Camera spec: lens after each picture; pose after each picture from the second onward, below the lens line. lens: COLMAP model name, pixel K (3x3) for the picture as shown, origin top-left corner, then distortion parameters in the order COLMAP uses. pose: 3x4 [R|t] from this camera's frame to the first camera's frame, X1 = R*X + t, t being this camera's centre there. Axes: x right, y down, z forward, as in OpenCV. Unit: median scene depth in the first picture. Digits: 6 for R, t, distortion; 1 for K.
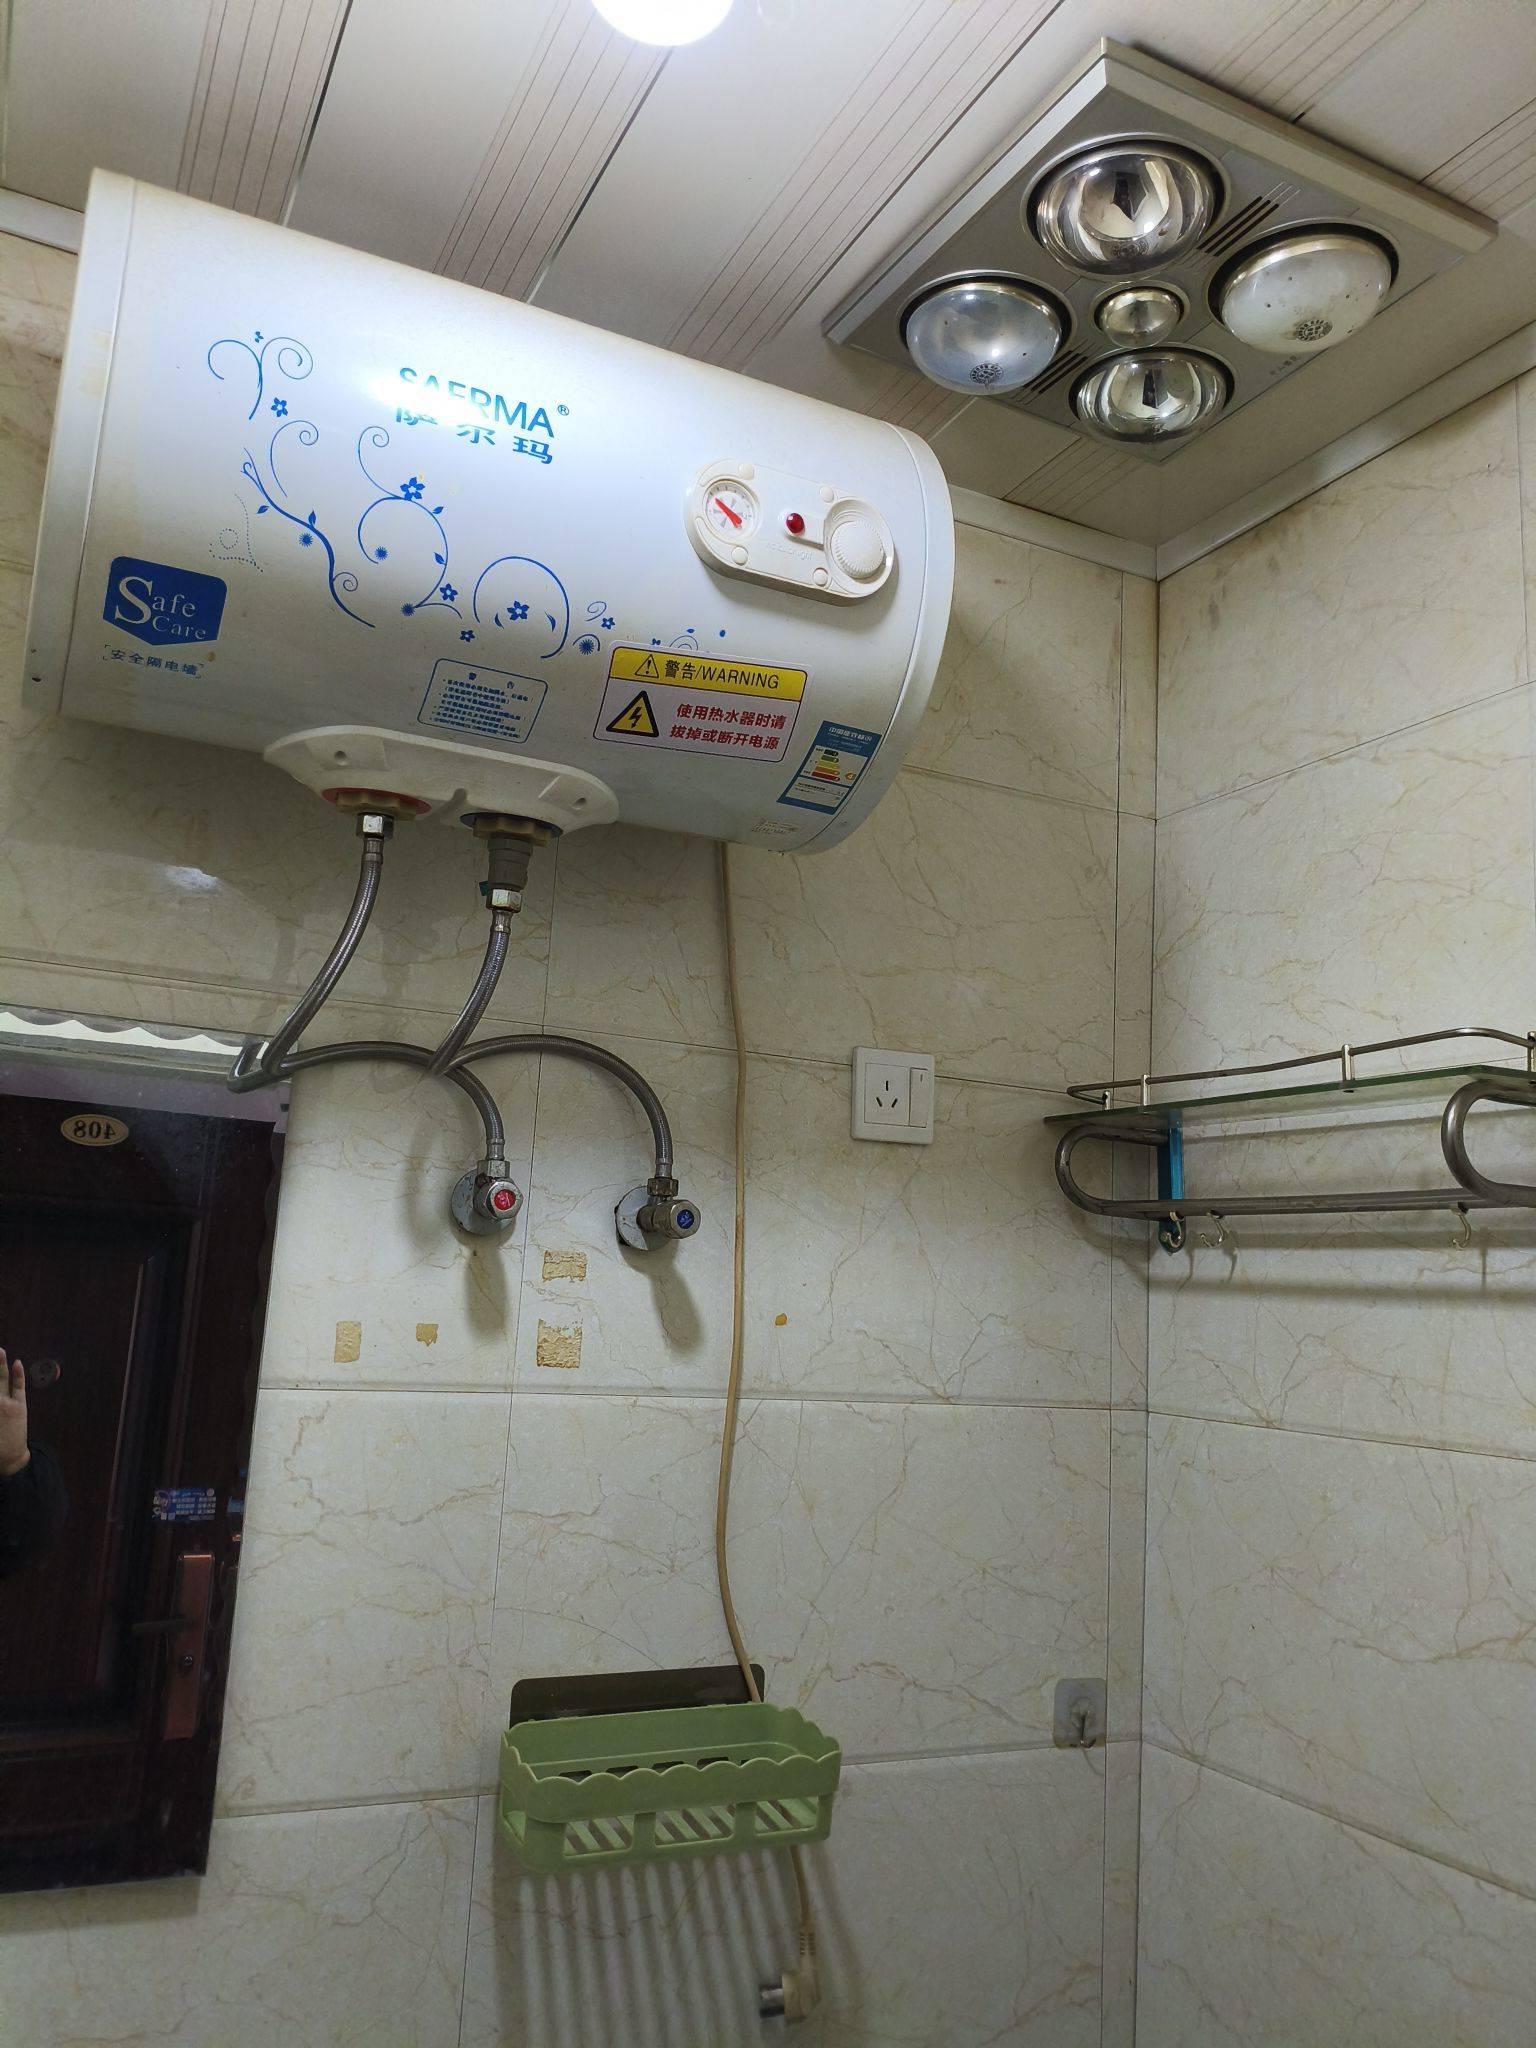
lens RADIAL K [[1565.5, 0, 768.0], [0, 1565.5, 1024.0], [0, 0, 1]] dist [0.053153, -0.099213]
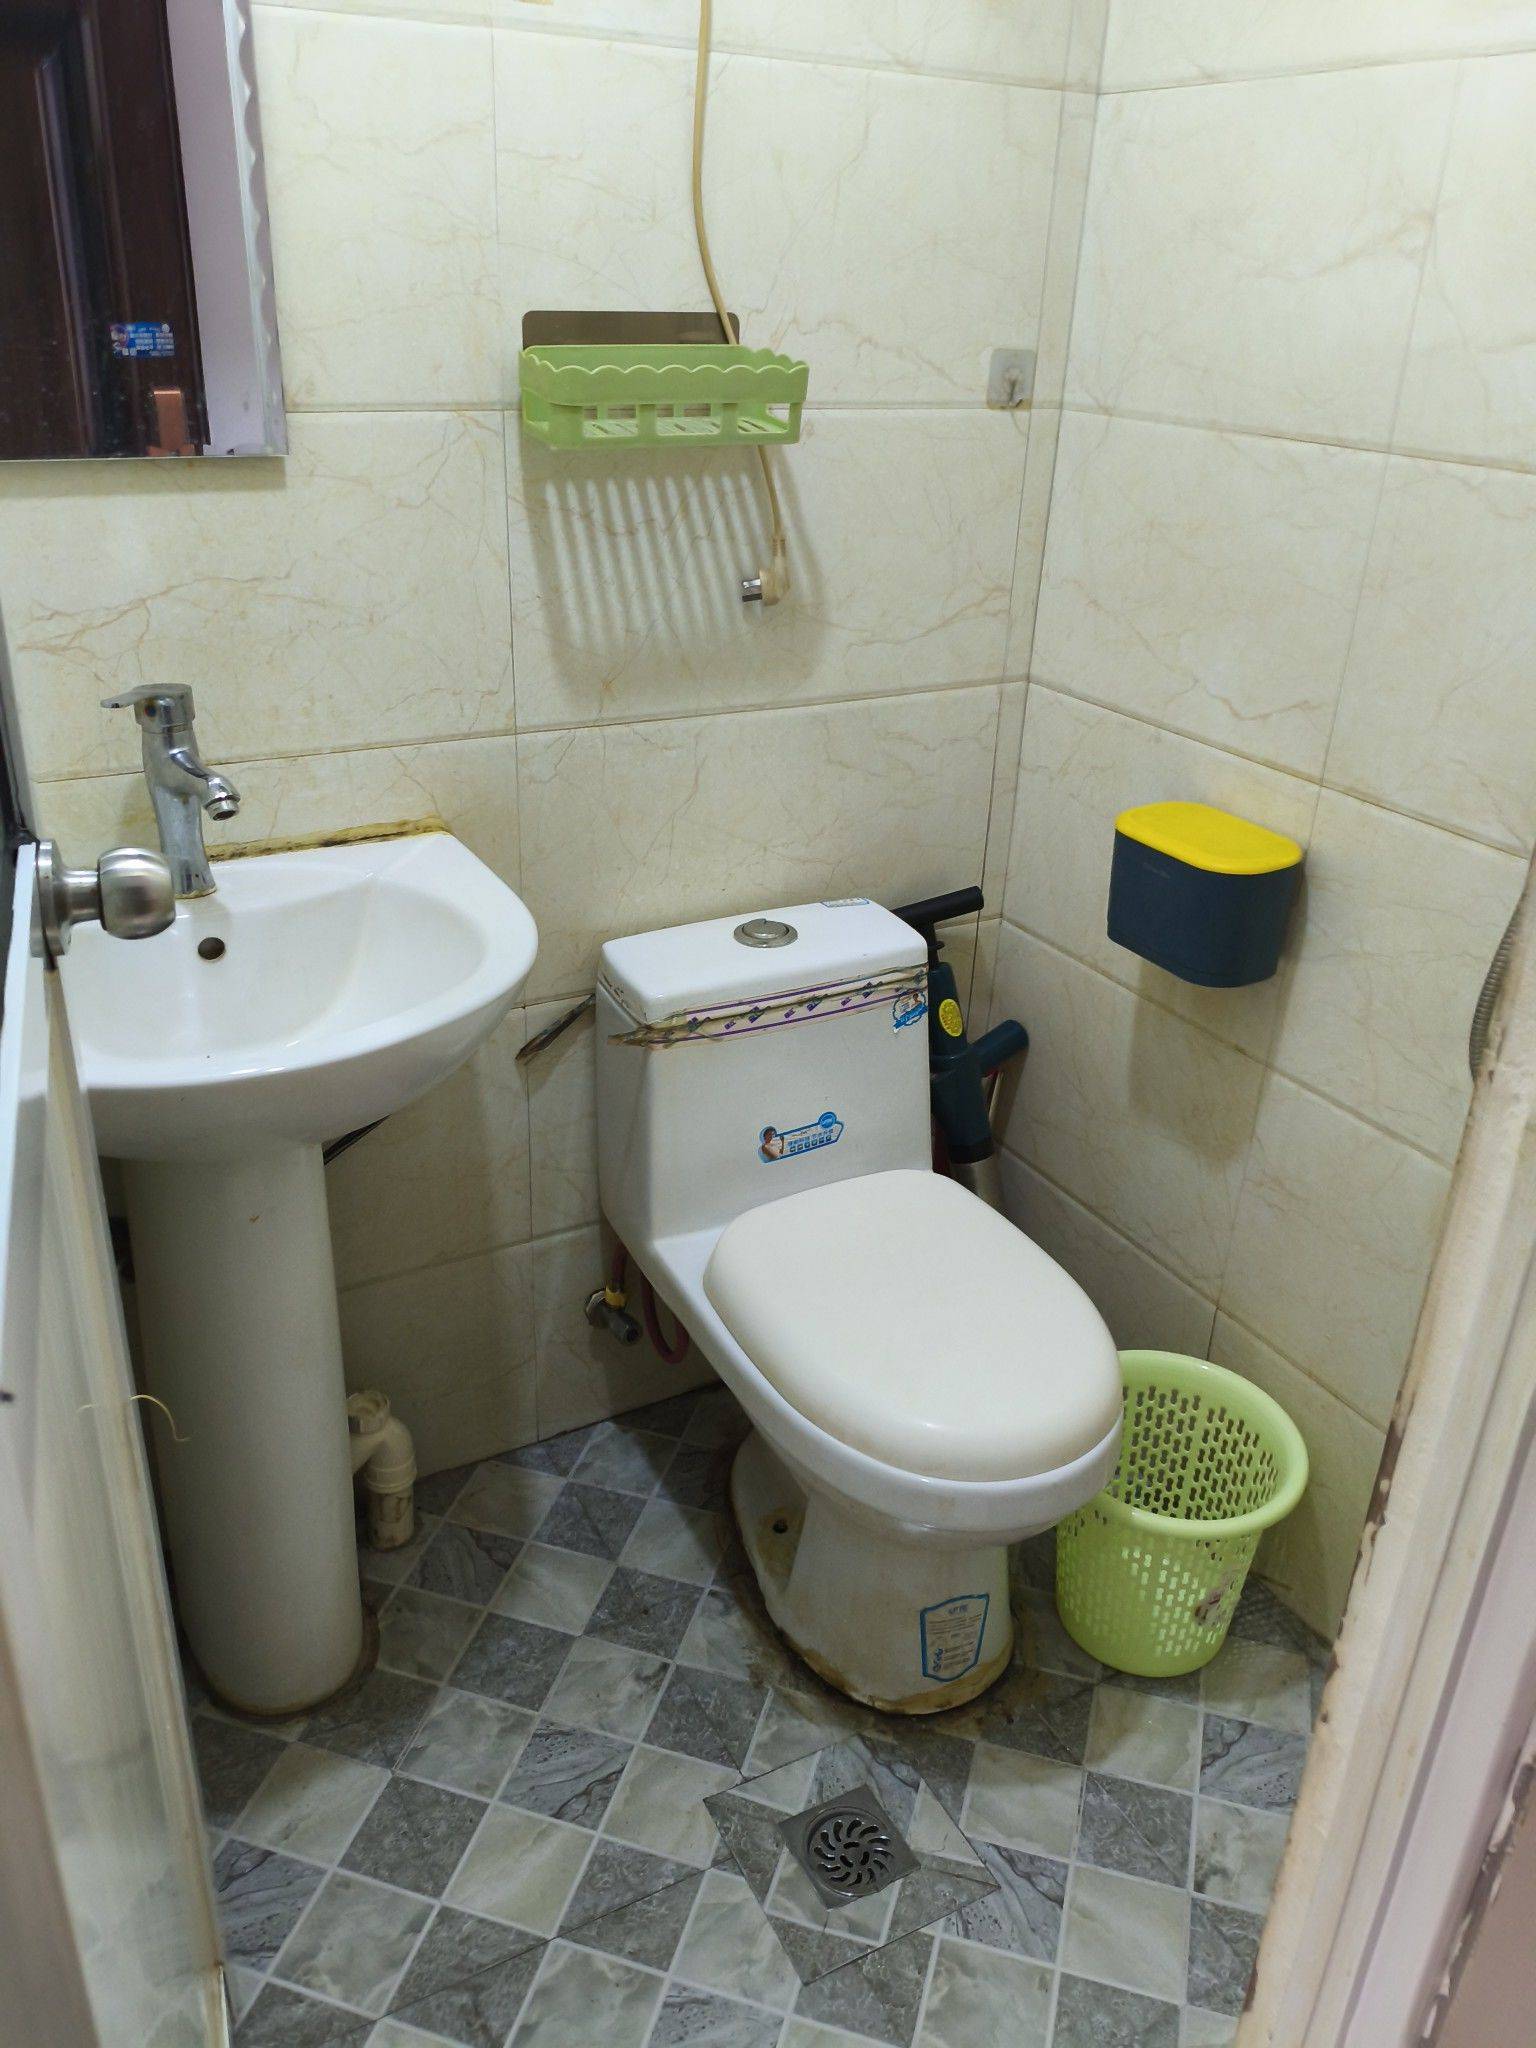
lens RADIAL K [[1565.5, 0, 768.0], [0, 1565.5, 1024.0], [0, 0, 1]] dist [0.053153, -0.099213]
pose [[0.998866, -0.032963, 0.034355, -0.038680], [0.006731, 0.812095, 0.583487, 0.164911], [-0.047133, -0.582594, 0.811396, -0.223605]]
